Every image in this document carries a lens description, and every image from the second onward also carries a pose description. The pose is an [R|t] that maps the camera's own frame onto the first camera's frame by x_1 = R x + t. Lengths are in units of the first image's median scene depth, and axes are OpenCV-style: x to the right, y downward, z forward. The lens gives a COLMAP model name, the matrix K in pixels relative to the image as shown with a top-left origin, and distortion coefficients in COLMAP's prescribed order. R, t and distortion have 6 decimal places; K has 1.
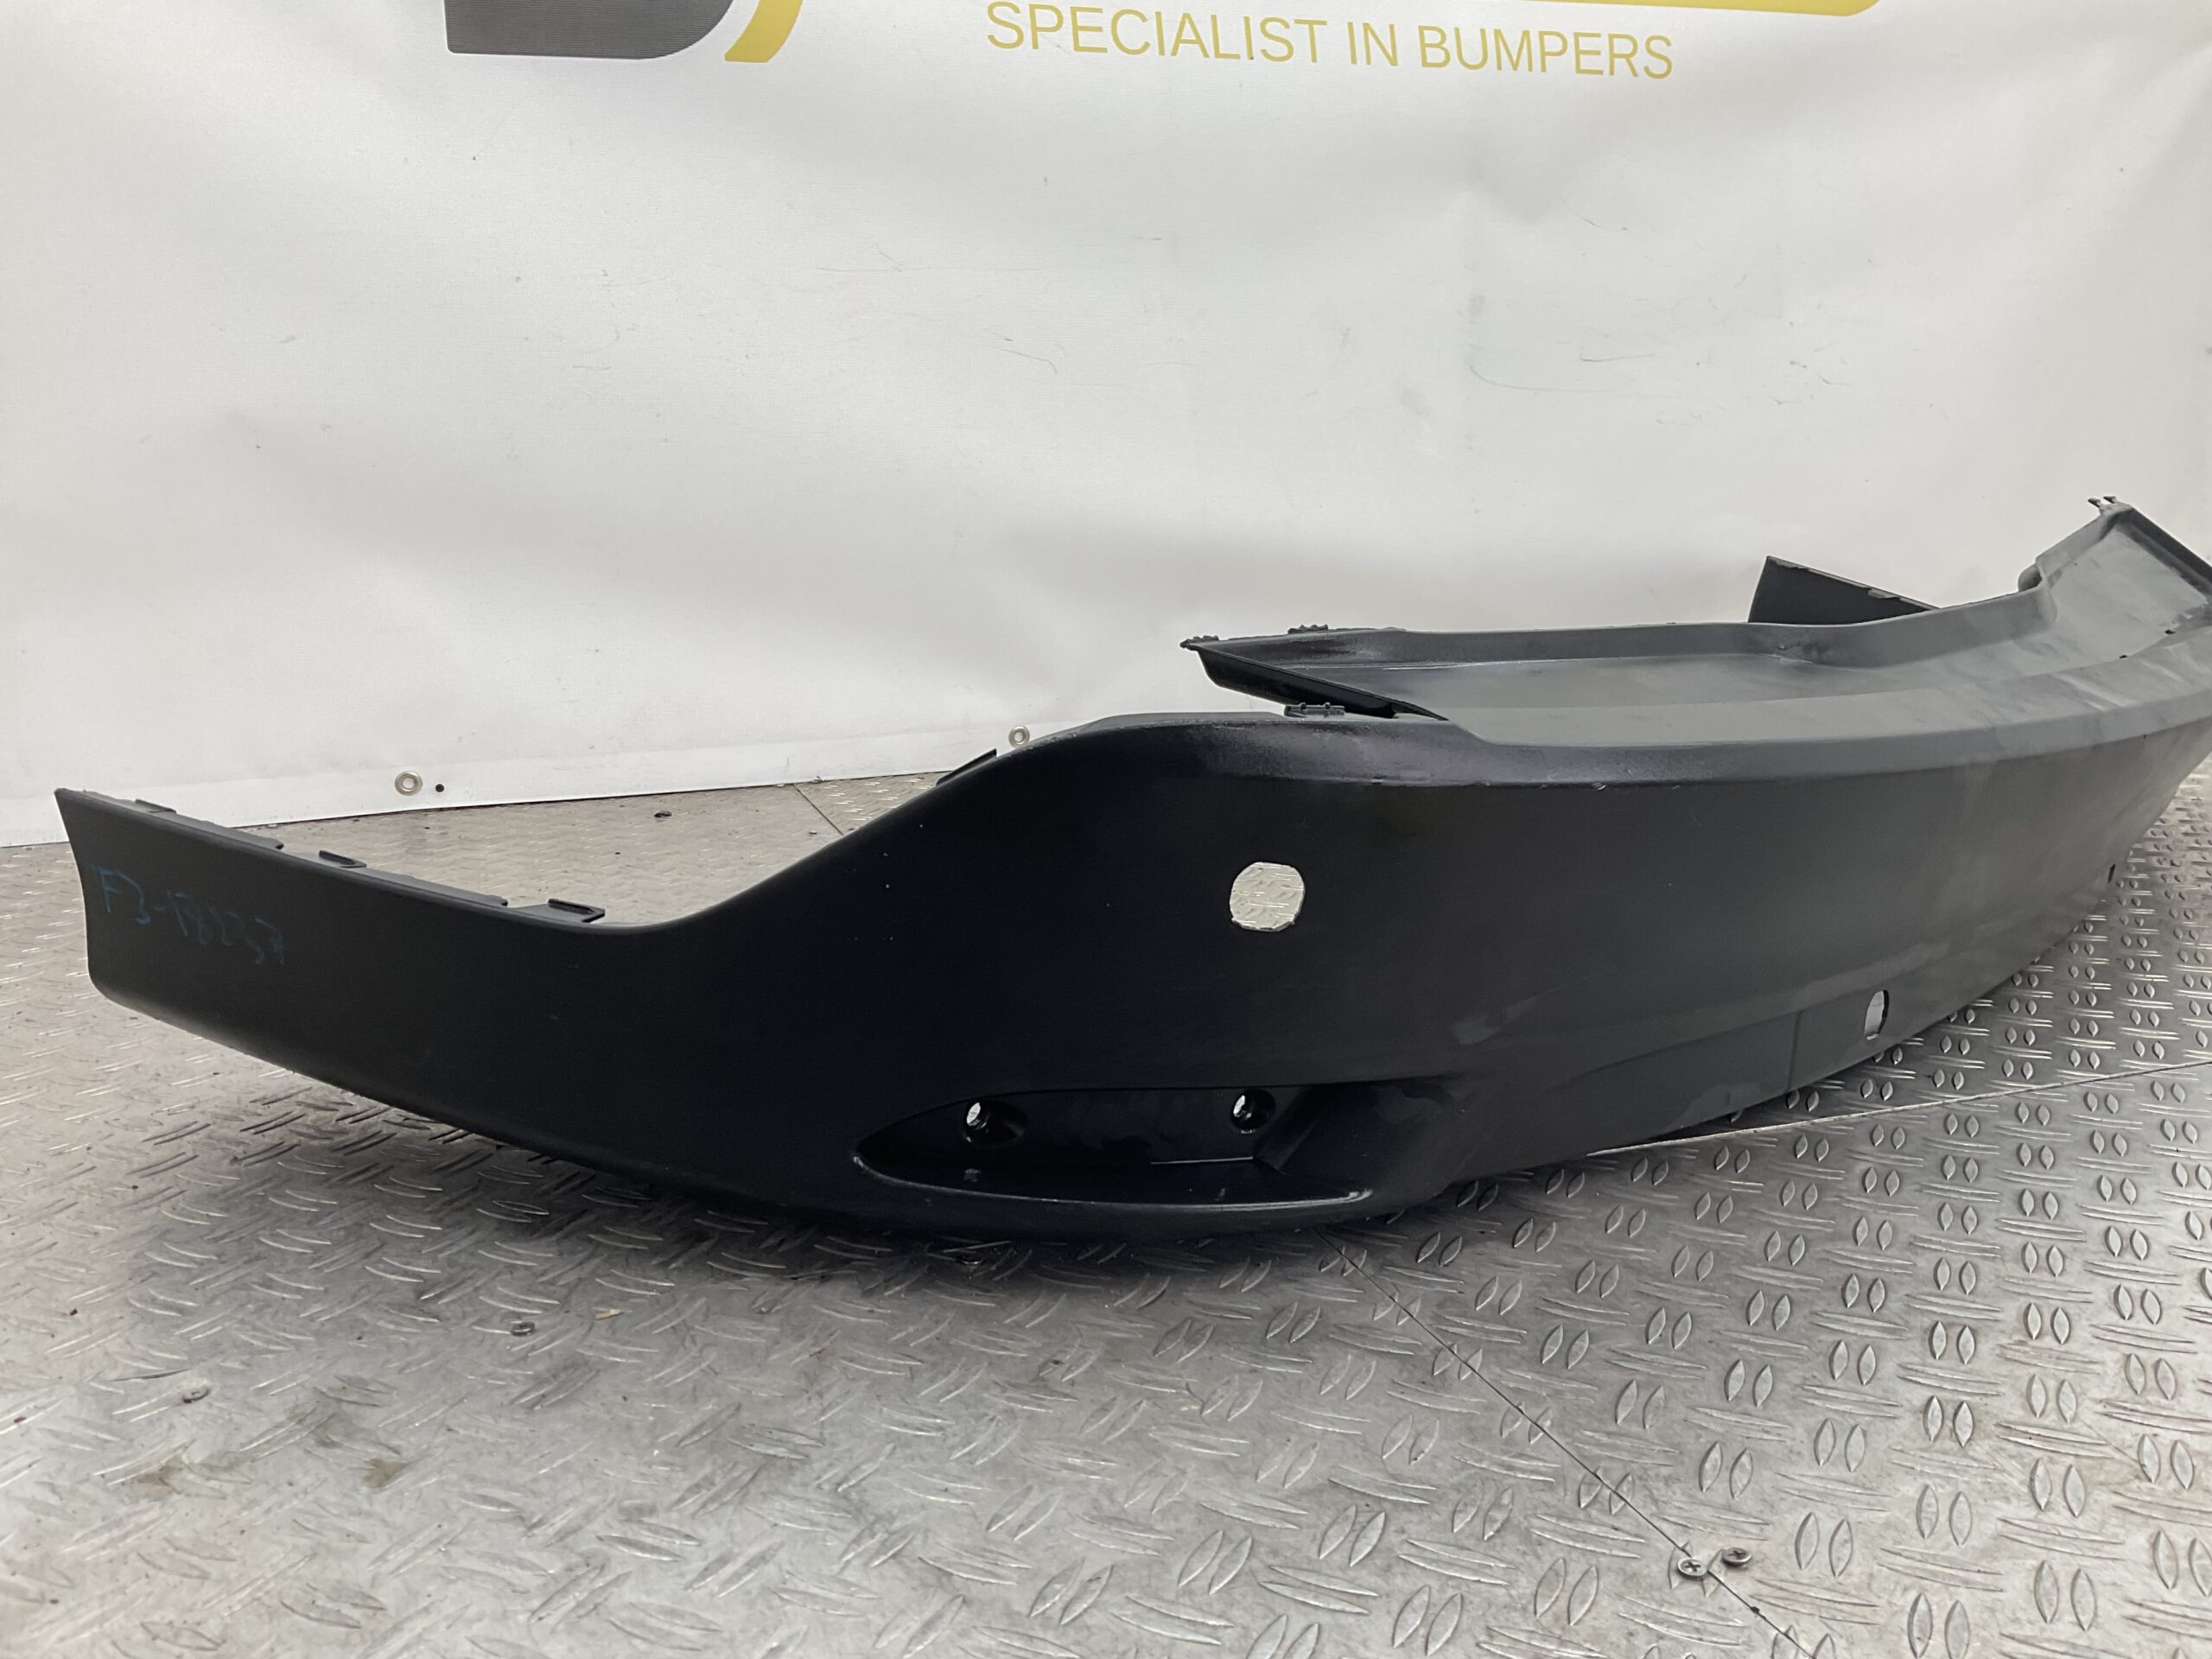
lens RADIAL K [[1867.4, 0, 1104.4], [0, 1867.4, 758.9], [0, 0, 1]] dist [0.000241, -0.075219]
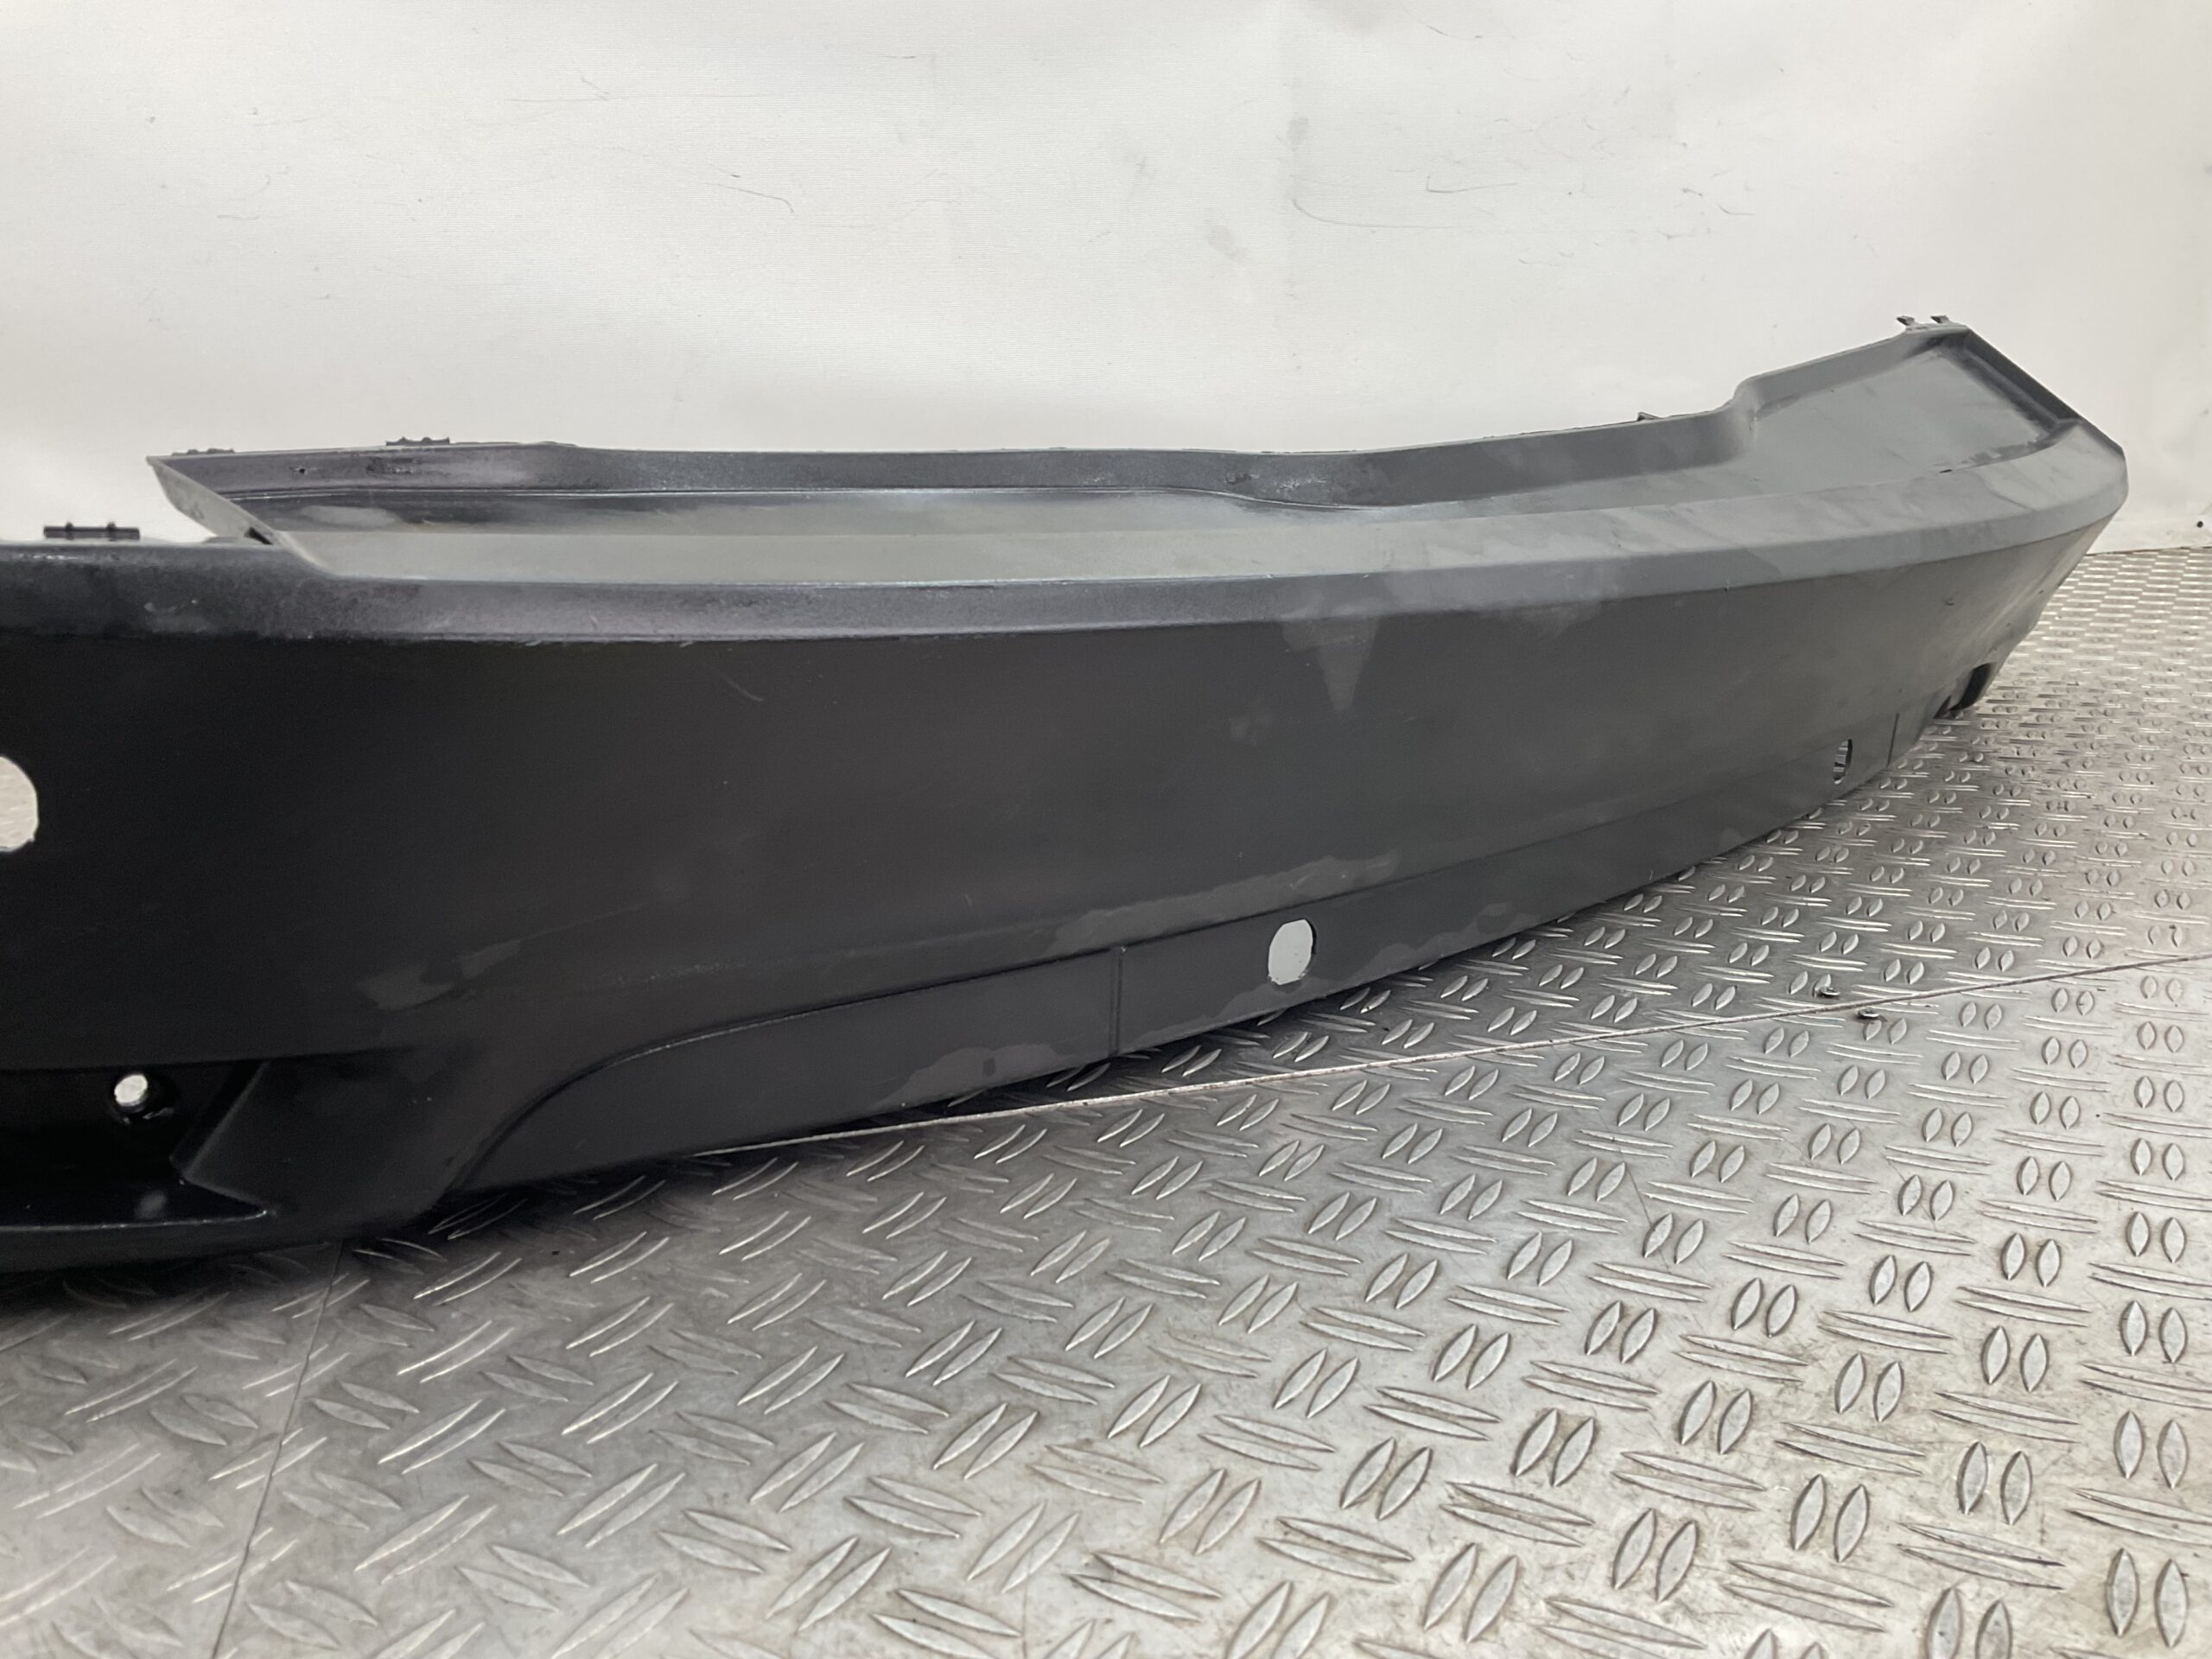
lens RADIAL K [[1897.8, 0, 1106.0], [0, 1897.8, 829.5], [0, 0, 1]] dist [-0.061713, 0.008205]
pose [[0.998869, -0.014254, -0.045369, 0.155727], [0.018040, 0.996289, 0.084157, 0.009352], [0.044001, -0.084880, 0.995419, 0.095427]]
